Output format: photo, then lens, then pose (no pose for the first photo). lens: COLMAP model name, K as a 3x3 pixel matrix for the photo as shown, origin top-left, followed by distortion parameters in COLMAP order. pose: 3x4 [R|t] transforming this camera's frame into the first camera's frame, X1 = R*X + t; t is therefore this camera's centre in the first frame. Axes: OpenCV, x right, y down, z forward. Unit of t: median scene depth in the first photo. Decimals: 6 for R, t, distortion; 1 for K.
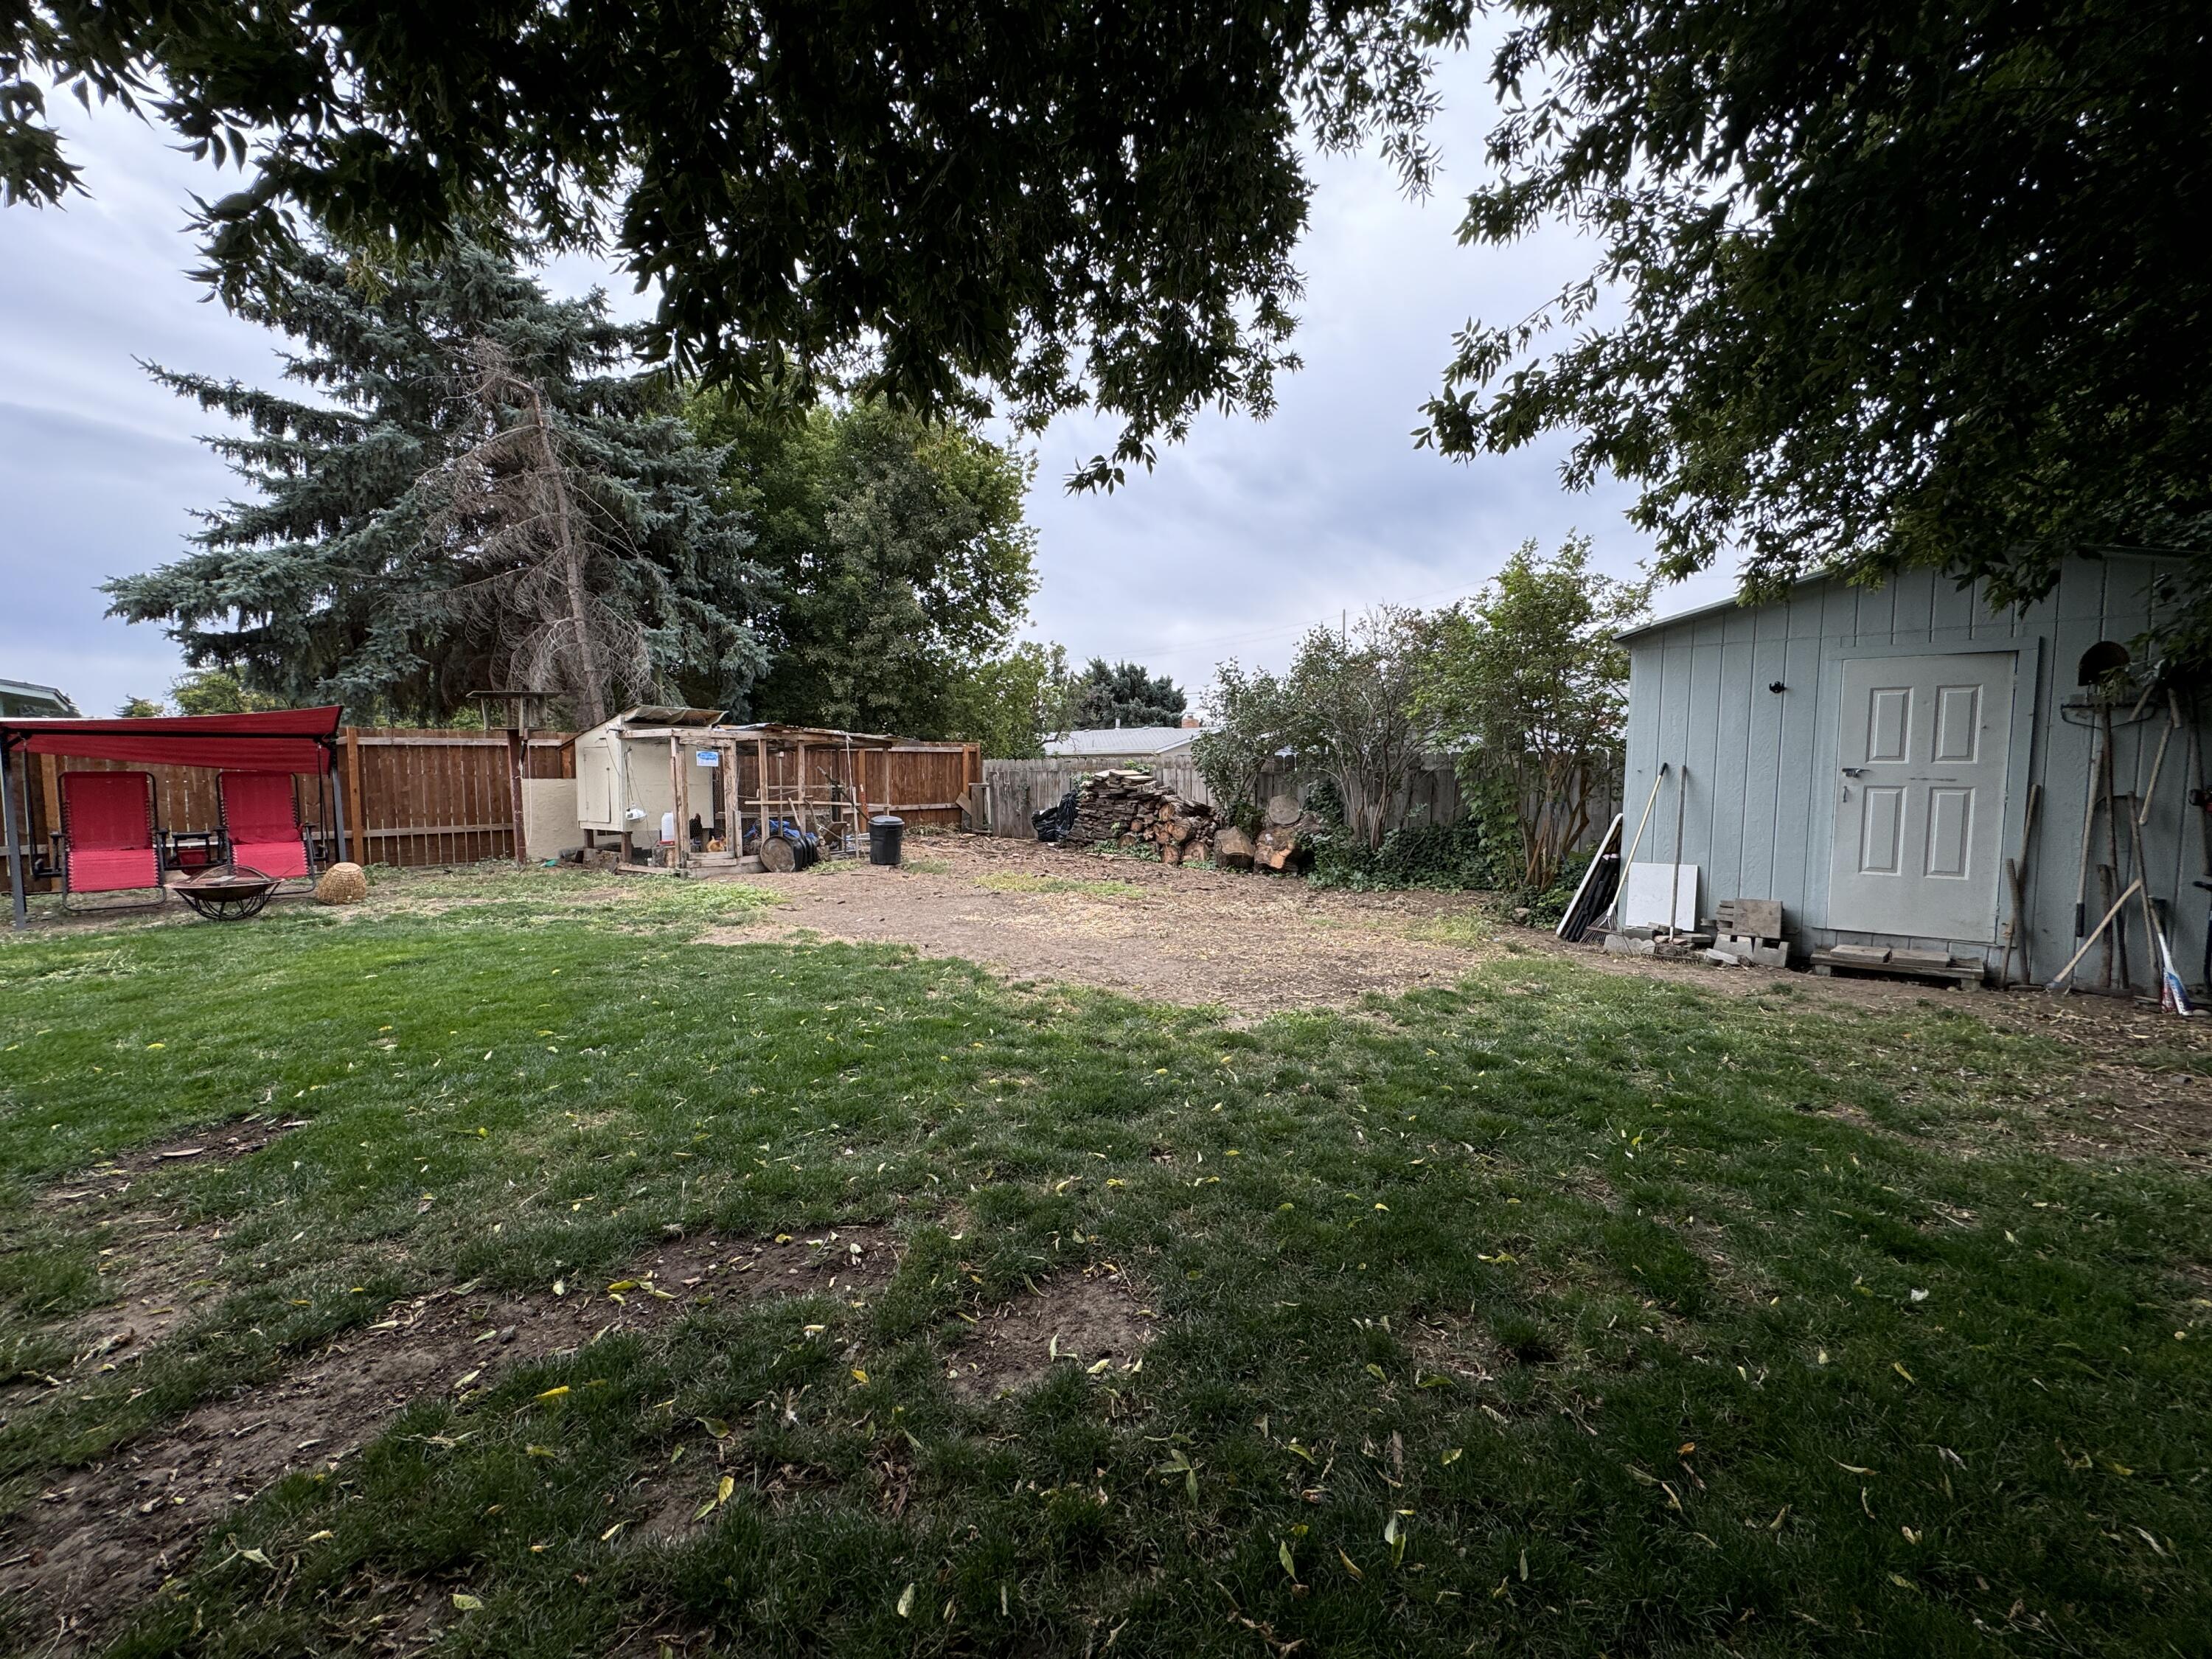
lens RADIAL K [[875.9, 0, 1111.5], [0, 875.9, 831.1], [0, 0, 1]] dist [-0.002984, 0.000534]
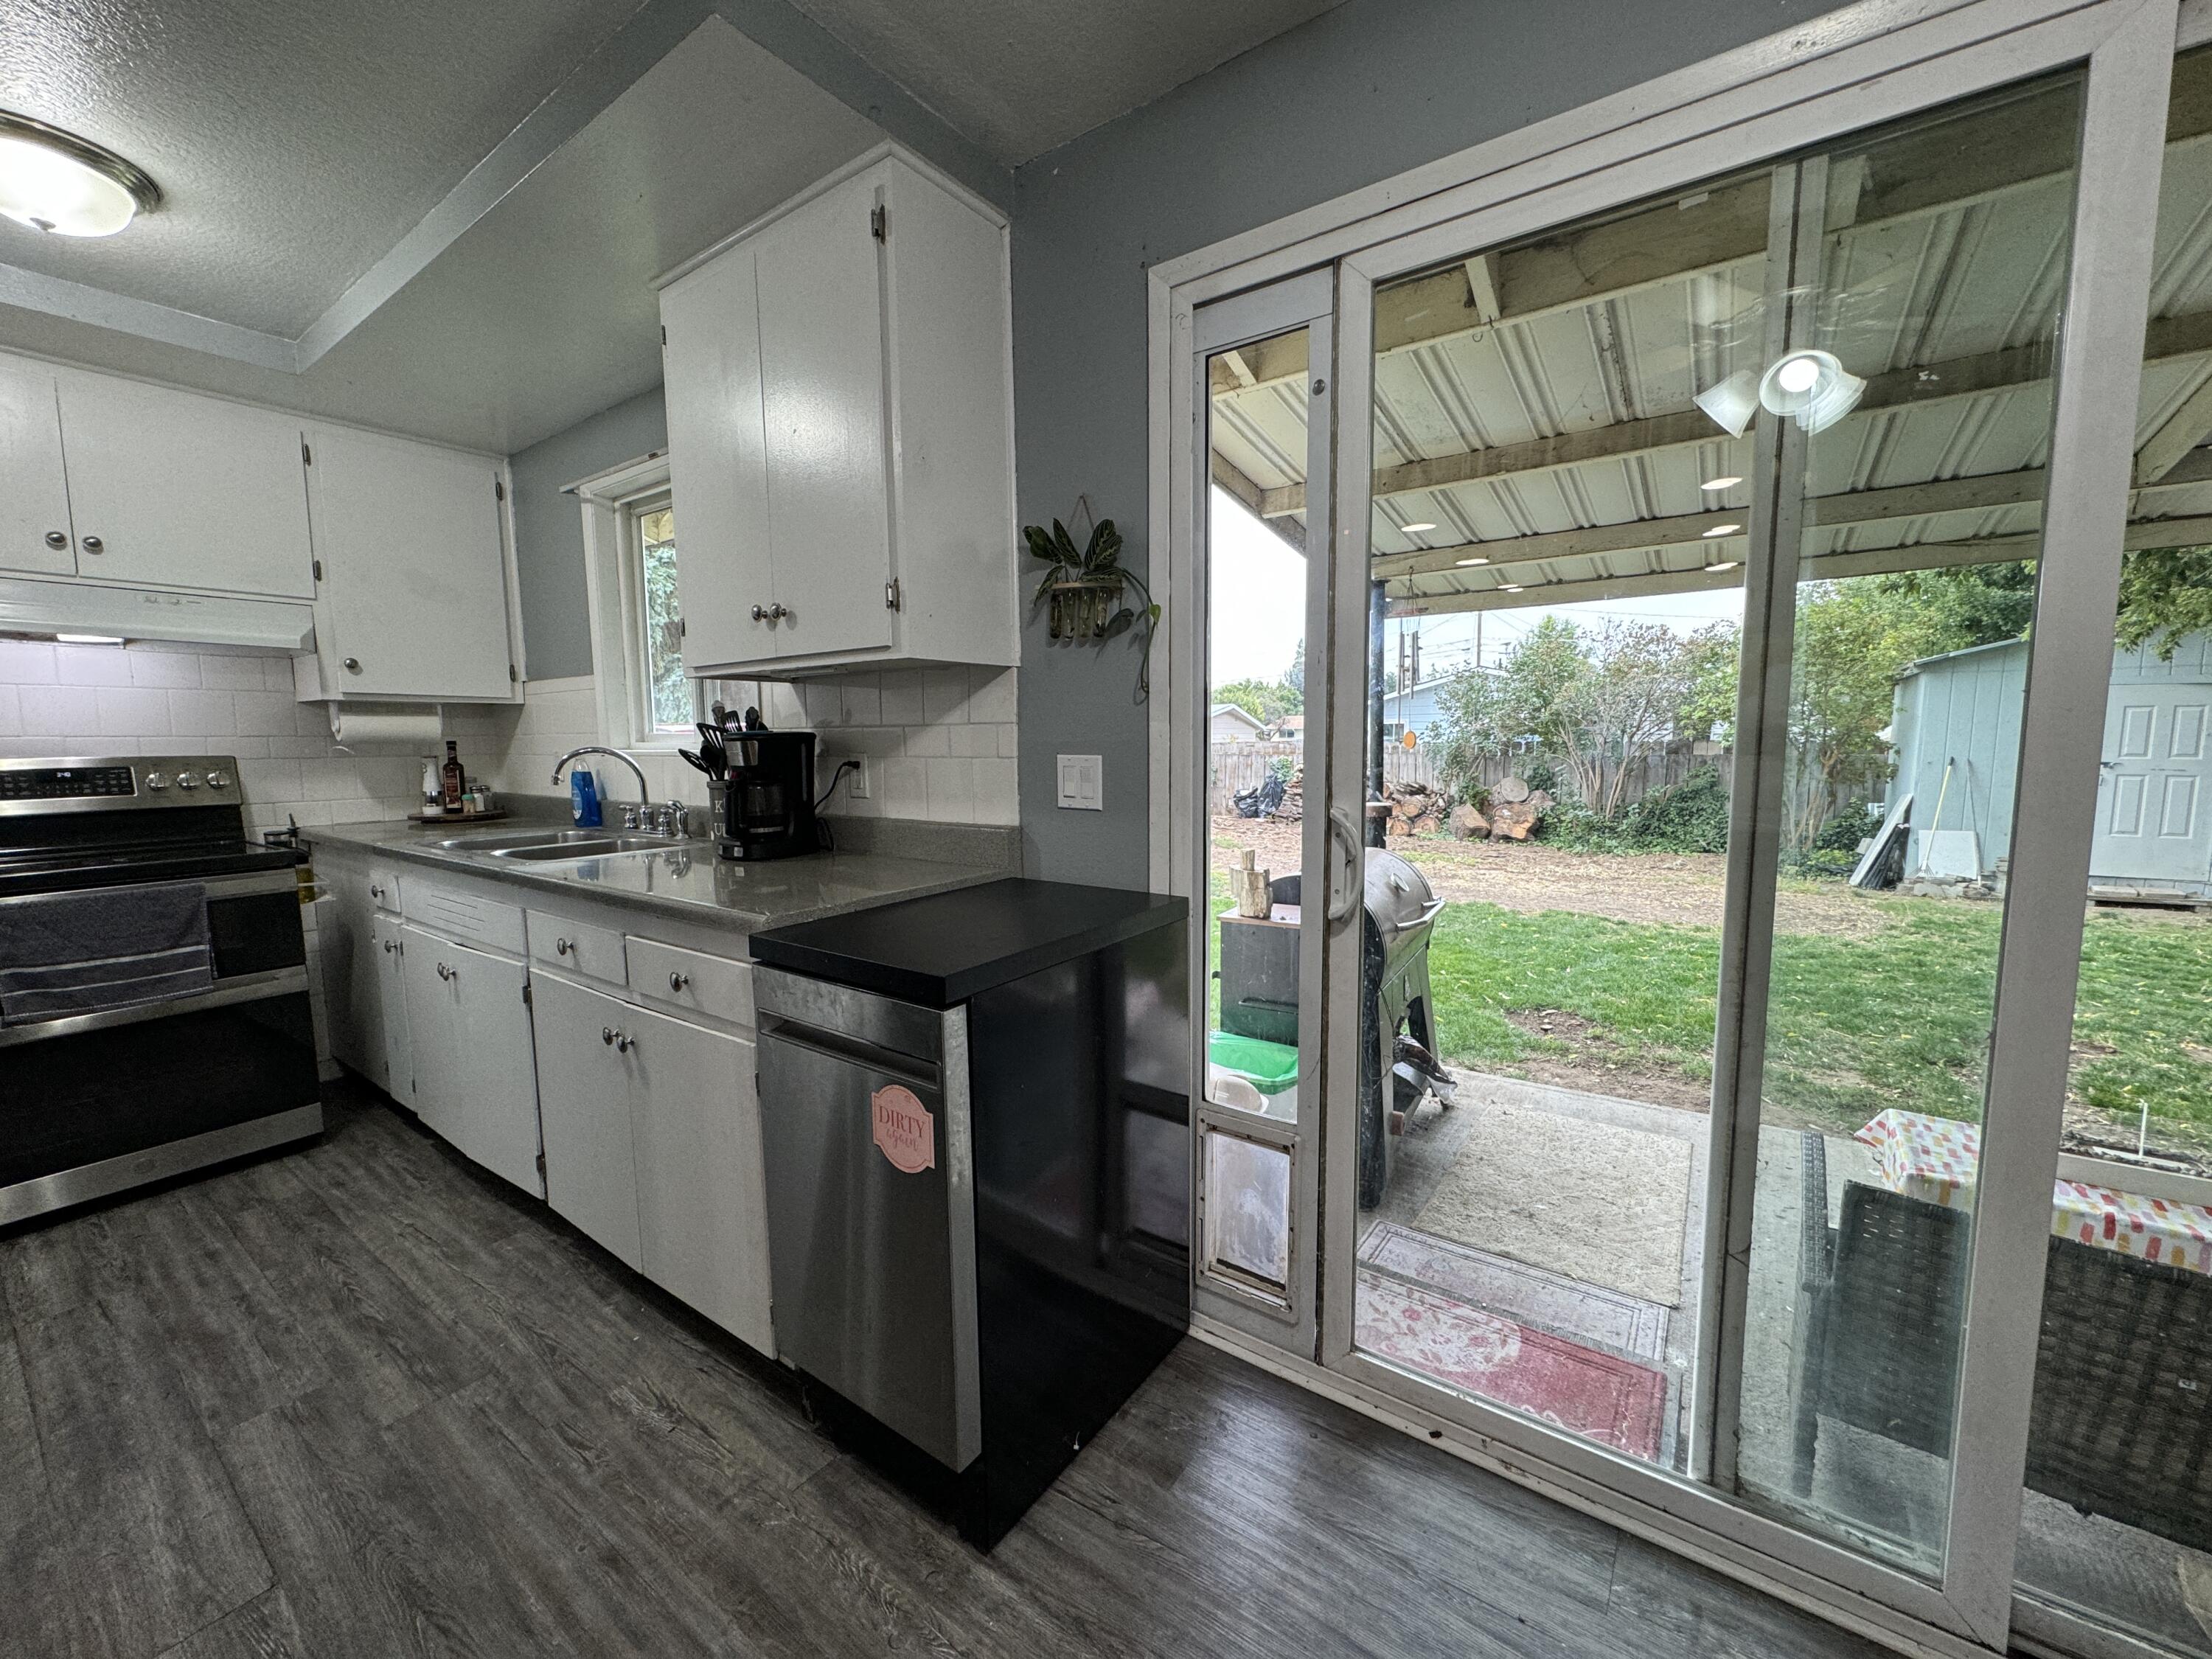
lens RADIAL K [[875.9, 0, 1102.2], [0, 875.9, 827.9], [0, 0, 1]] dist [-0.002984, 0.000534]
pose [[0.993799, -0.015990, 0.110034, -0.493728], [0.012730, 0.999461, 0.030265, -0.014922], [-0.110459, -0.028677, 0.993467, -0.124024]]
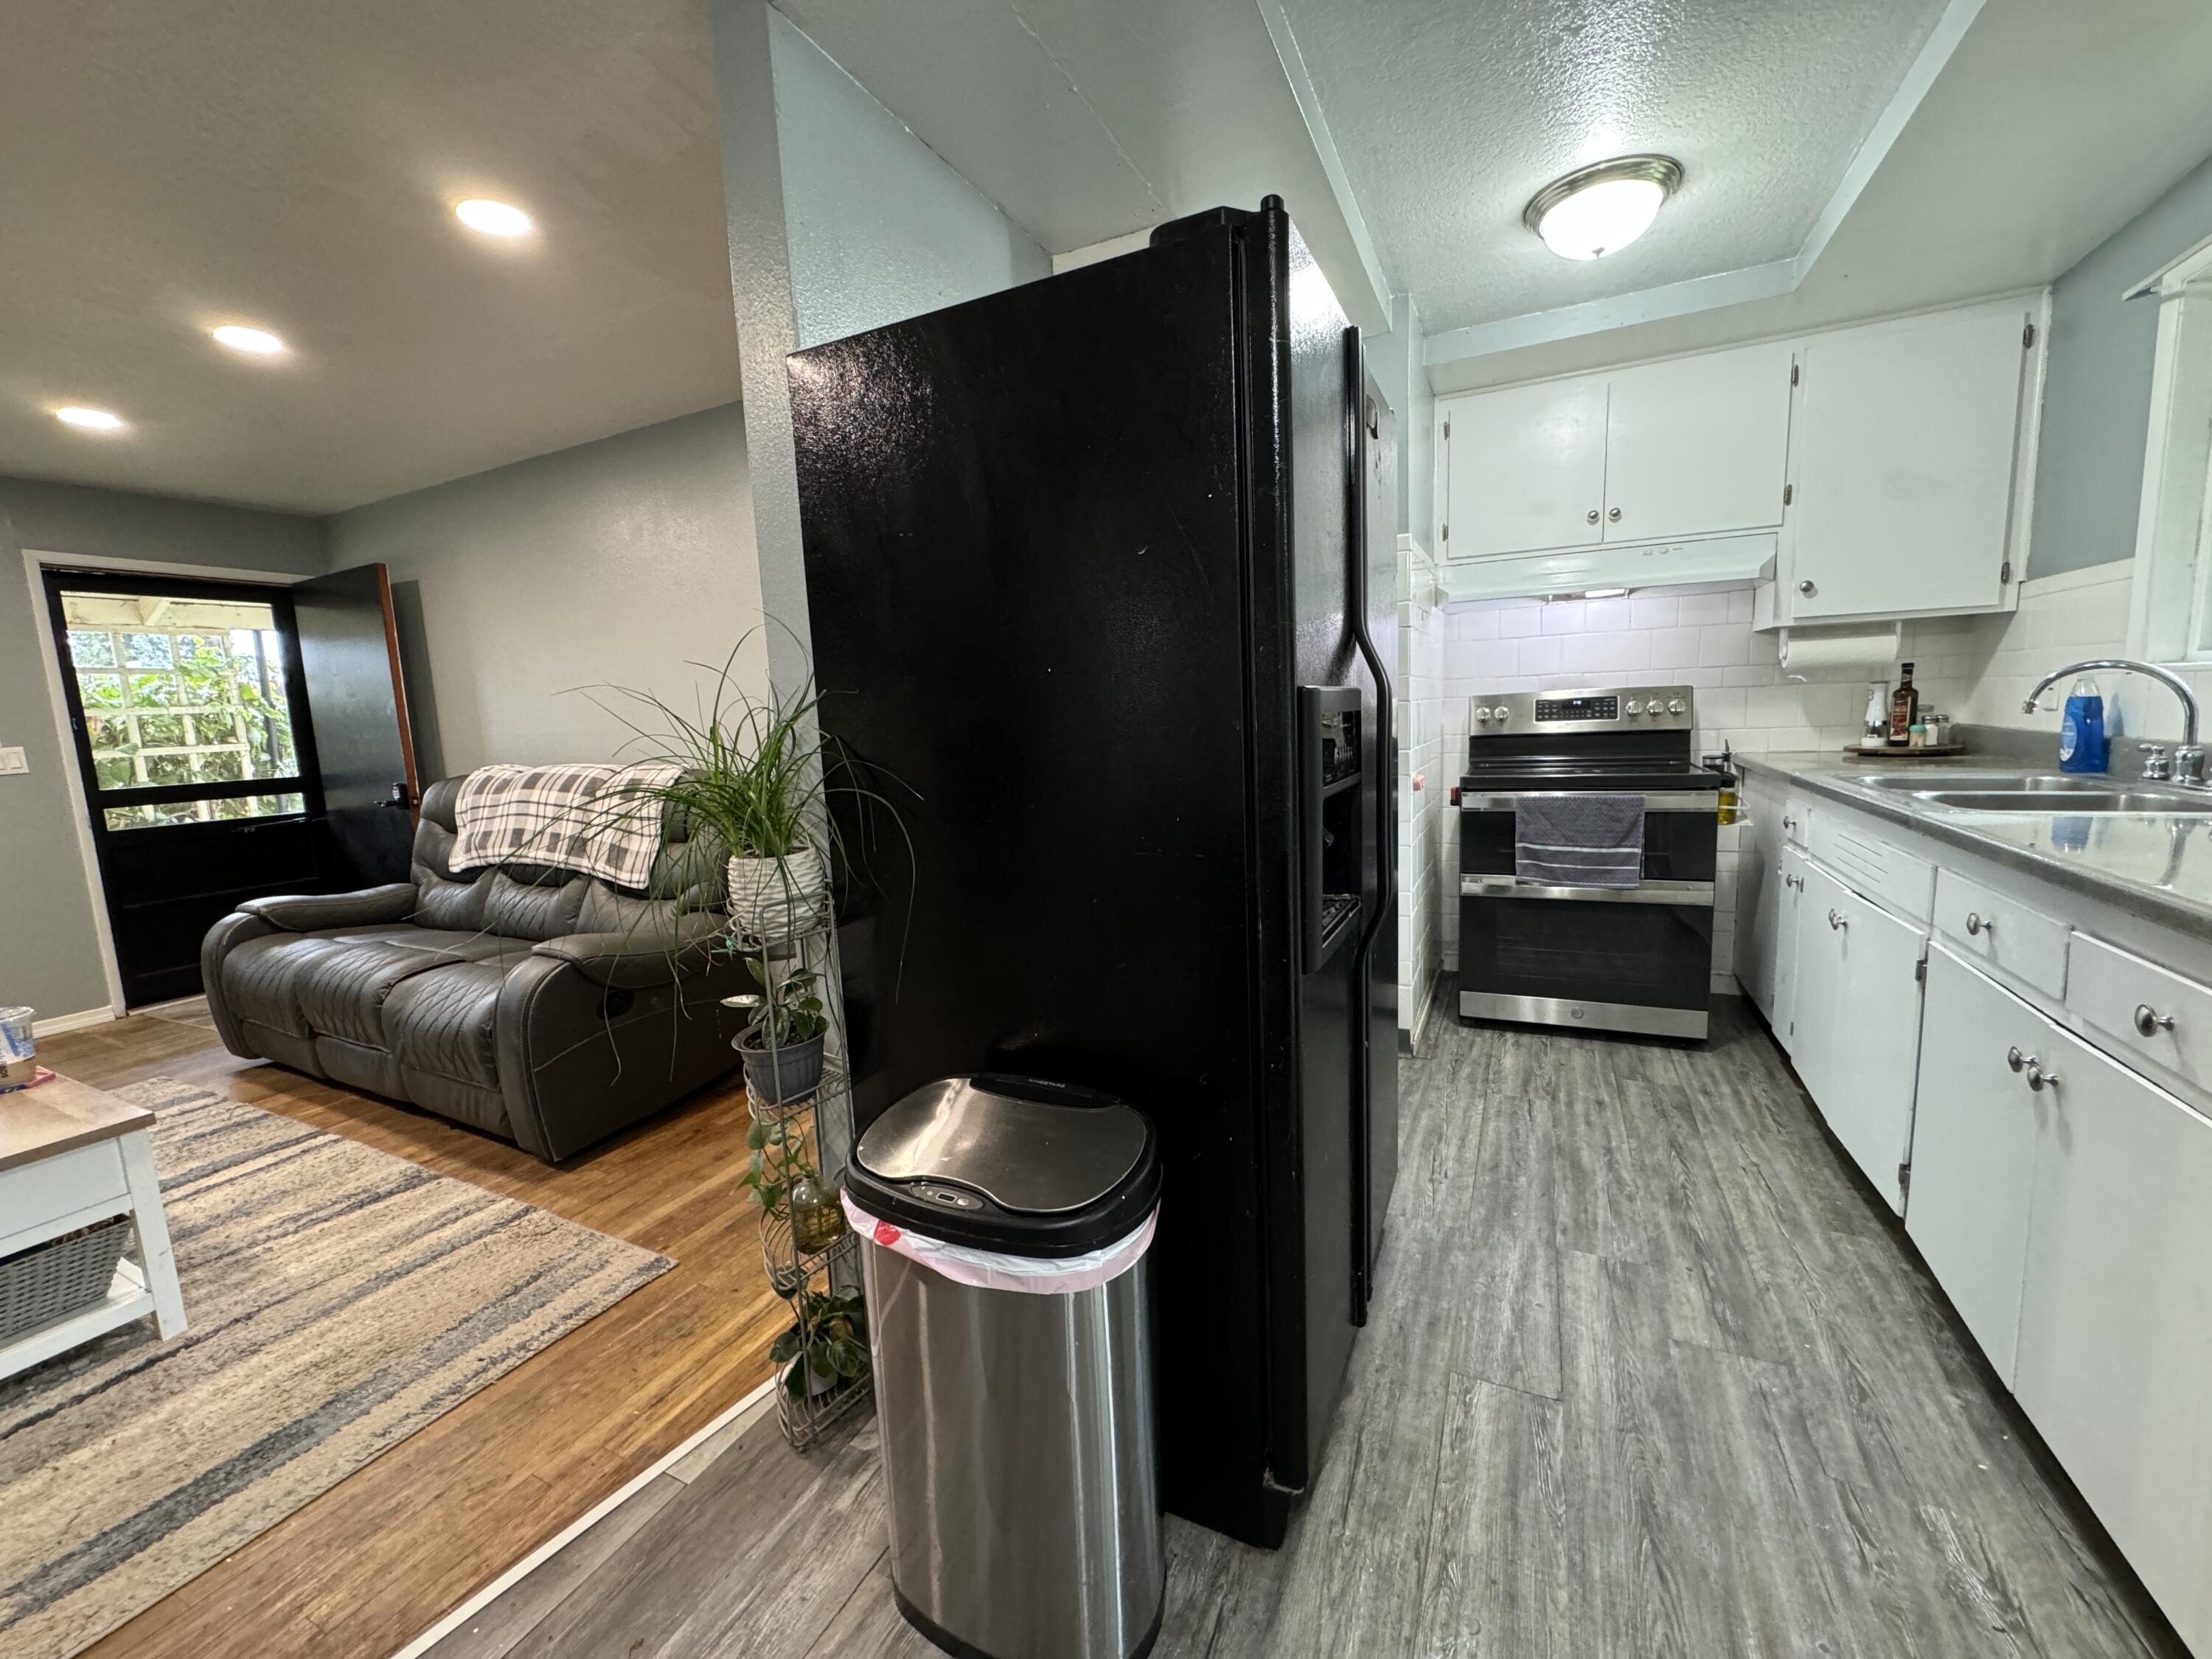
lens RADIAL K [[875.9, 0, 1105.0], [0, 875.9, 827.3], [0, 0, 1]] dist [-0.002984, 0.000534]
pose [[0.276019, 0.122017, -0.953376, -0.493285], [-0.027703, 0.992507, 0.119005, -0.014213], [0.960753, -0.006437, 0.277331, -0.105450]]
